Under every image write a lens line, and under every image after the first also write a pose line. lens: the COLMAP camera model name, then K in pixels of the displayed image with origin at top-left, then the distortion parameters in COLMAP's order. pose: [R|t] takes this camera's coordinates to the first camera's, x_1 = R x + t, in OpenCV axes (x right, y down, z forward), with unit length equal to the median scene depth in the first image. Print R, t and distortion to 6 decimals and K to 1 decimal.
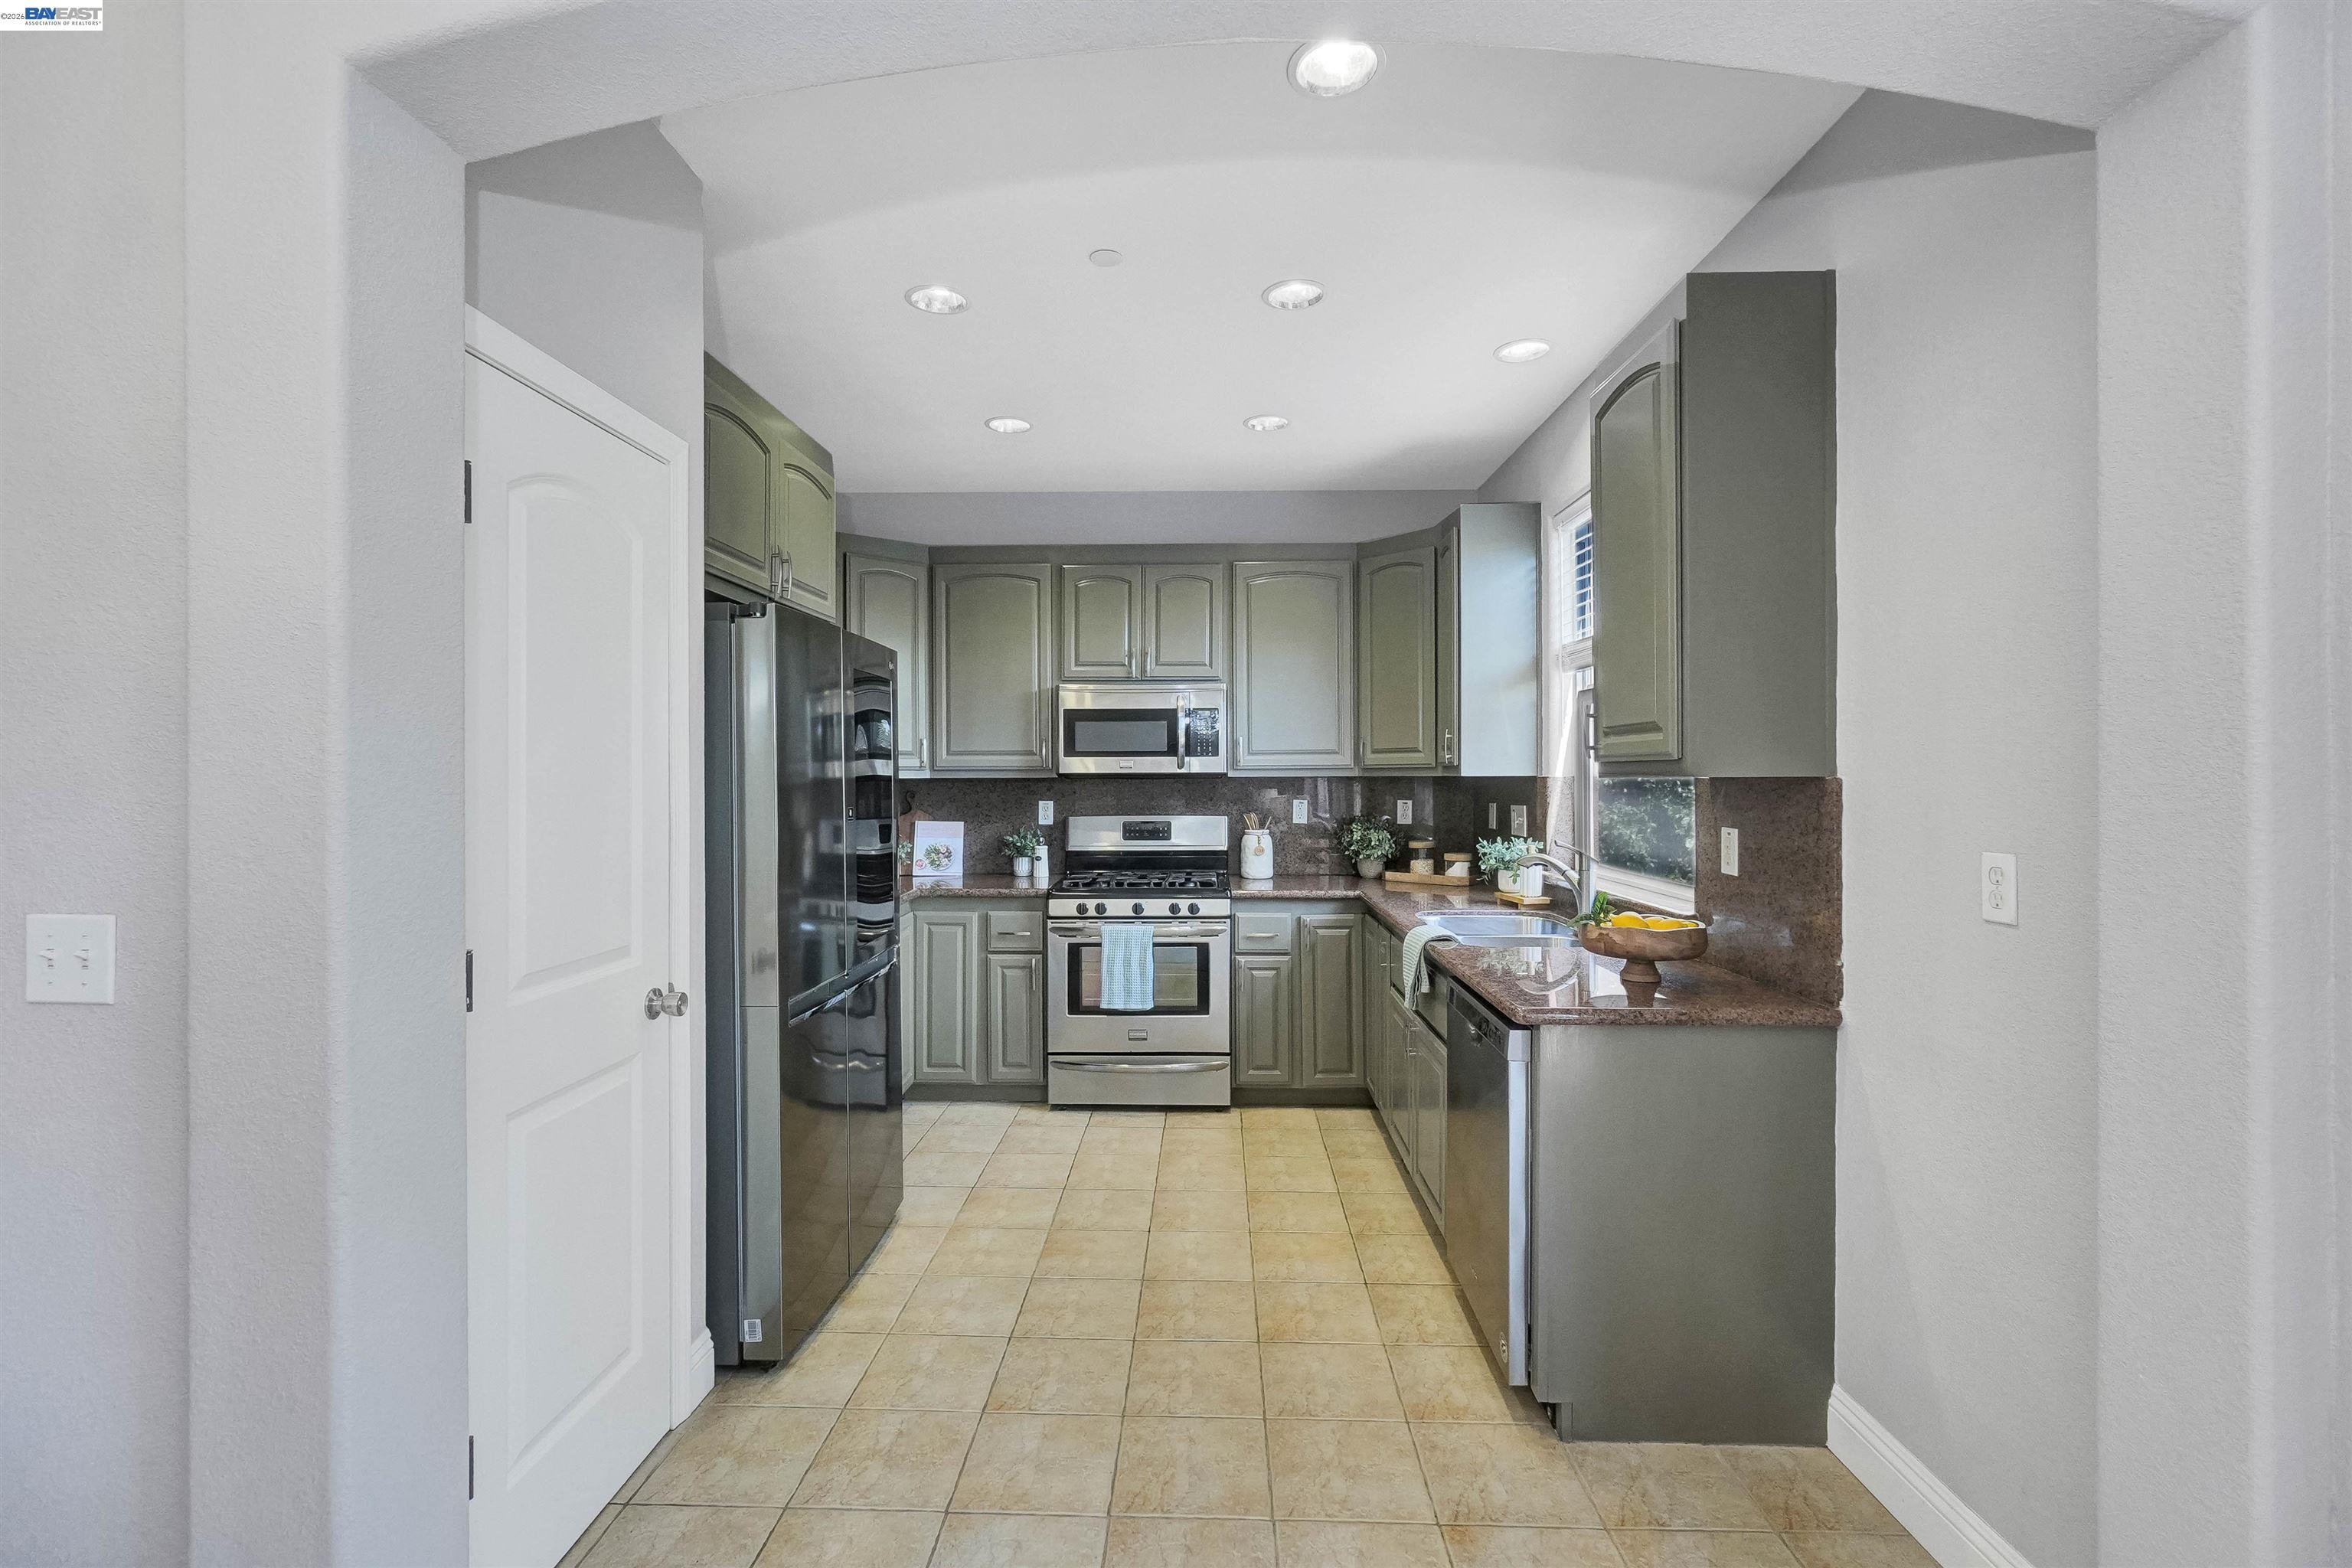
lens RADIAL K [[1047.1, 0, 1157.4], [0, 1047.1, 772.2], [0, 0, 1]] dist [-0.010475, 0.001159]
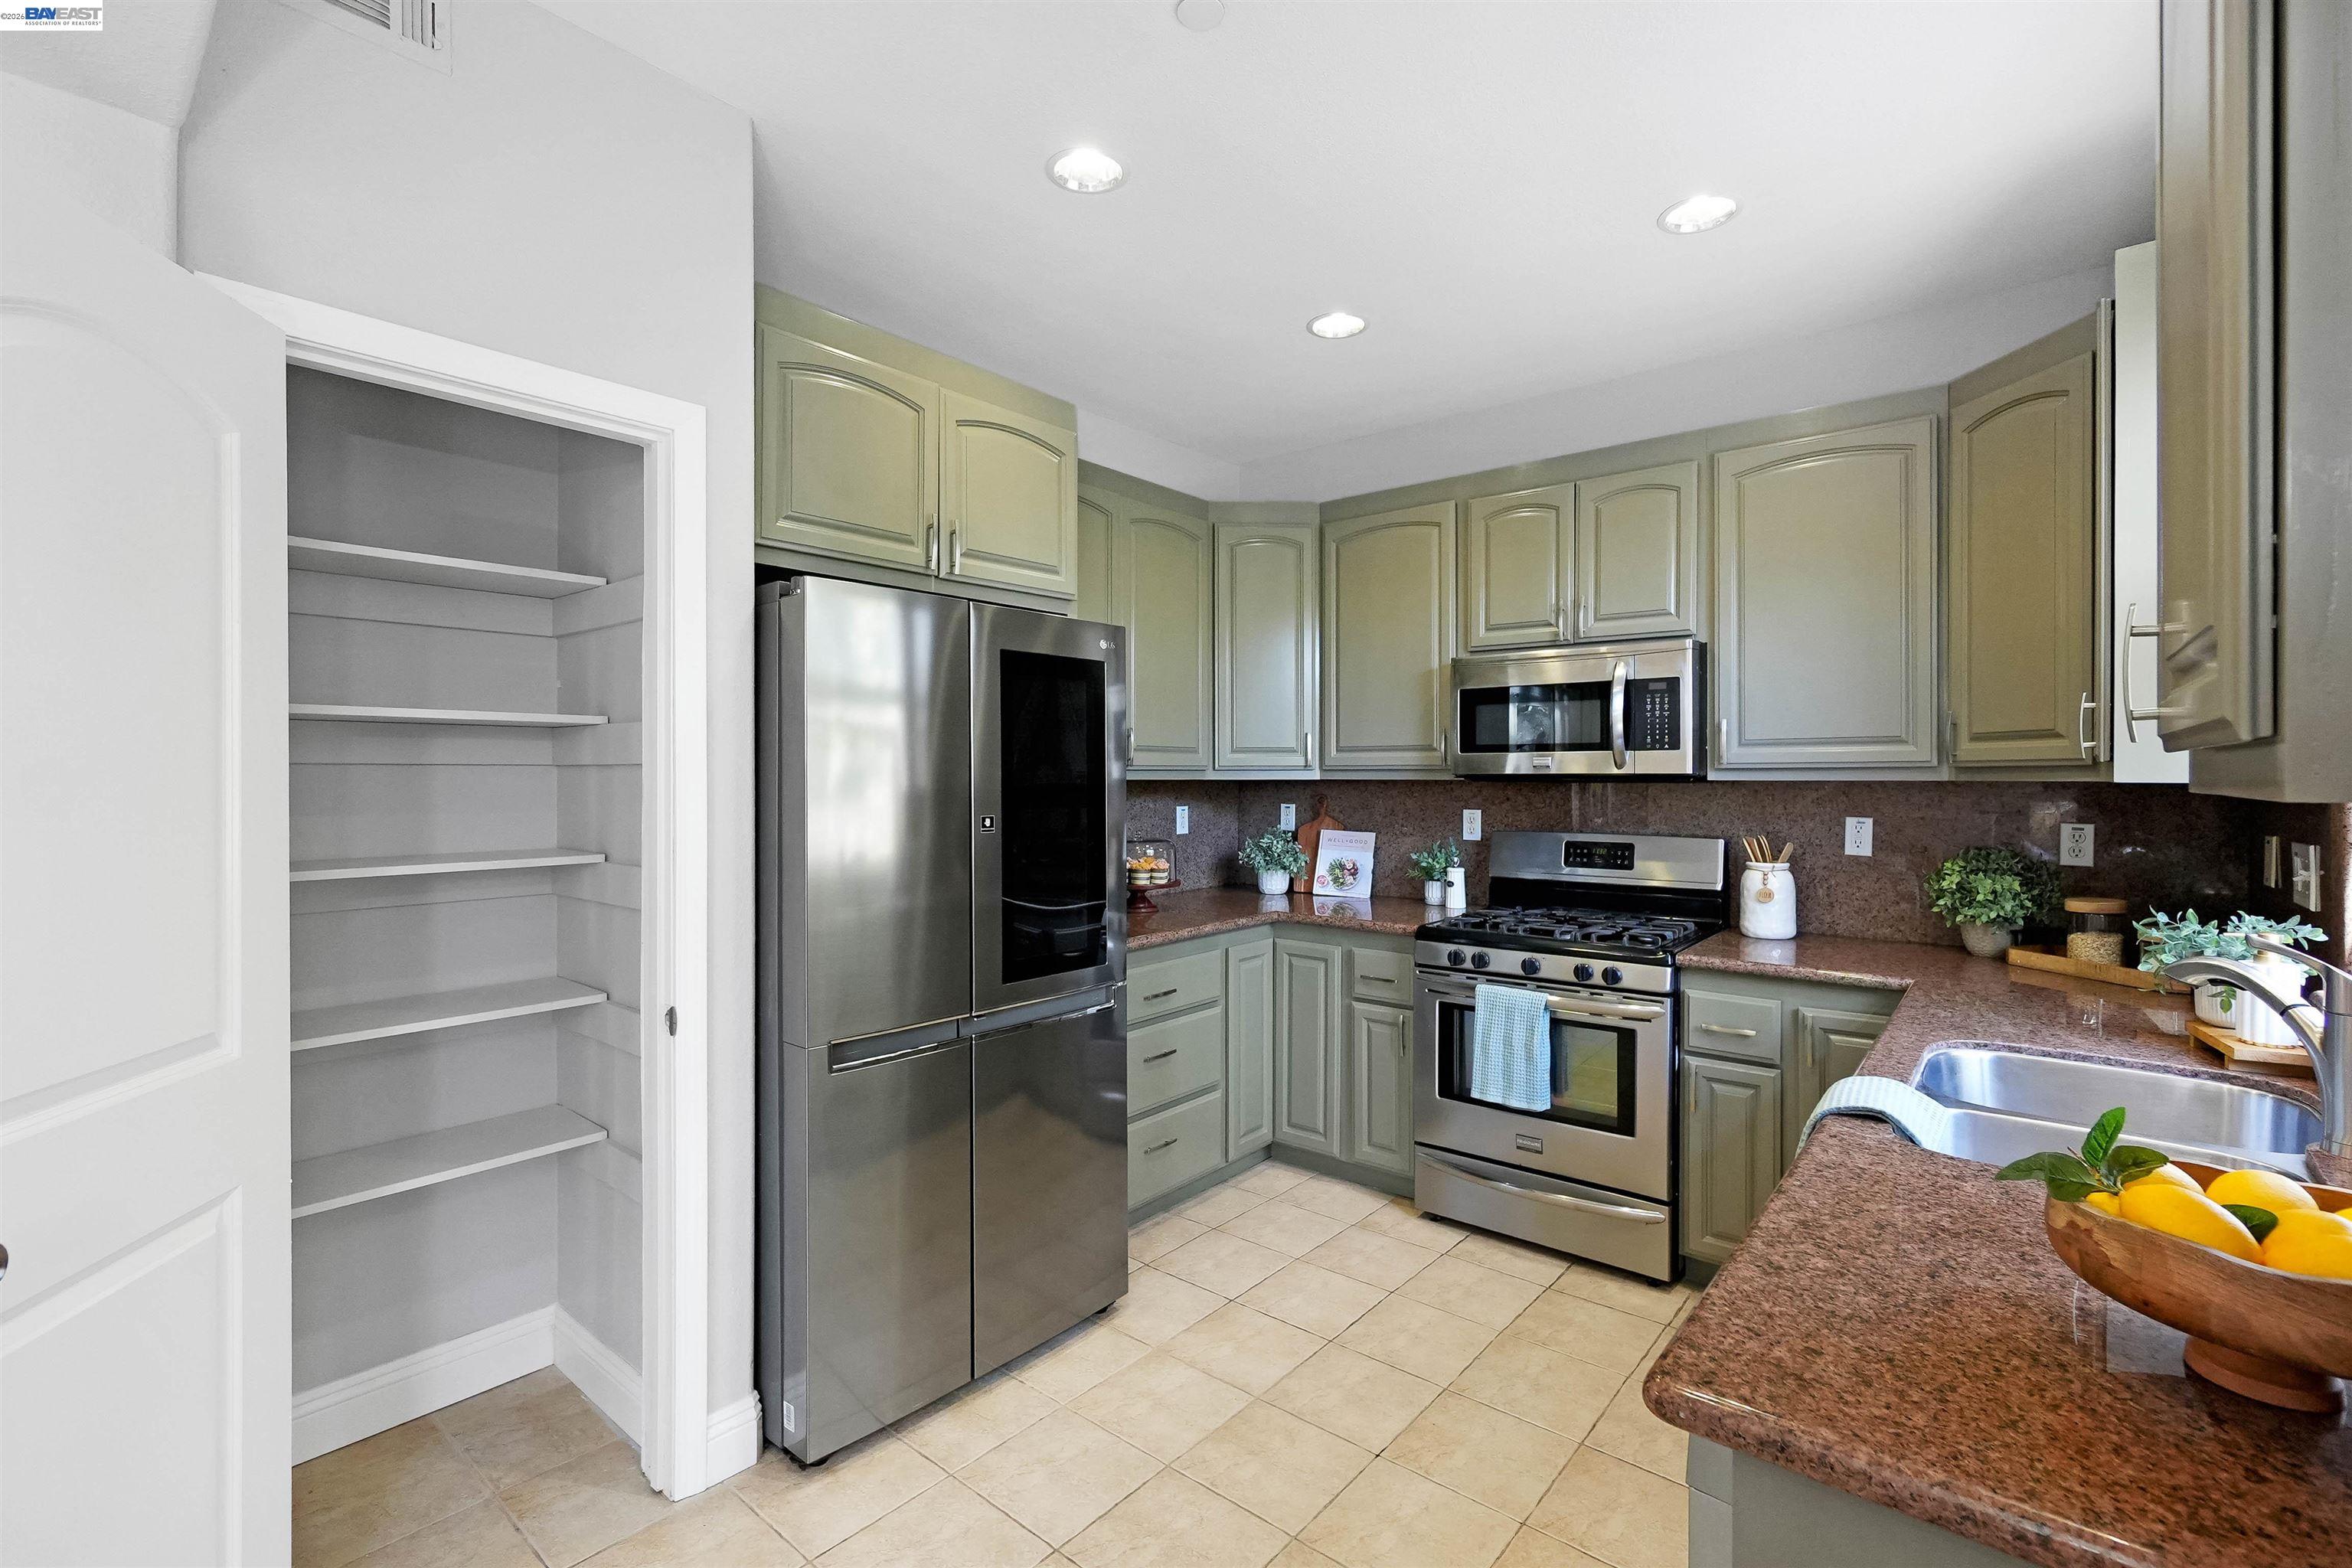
lens RADIAL K [[1047.1, 0, 1157.4], [0, 1047.1, 772.2], [0, 0, 1]] dist [-0.010475, 0.001159]
pose [[0.782805, 0.001669, -0.622264, 0.211370], [-0.000531, 0.999998, 0.002014, -0.001920], [0.622266, -0.001246, 0.782805, 0.274144]]
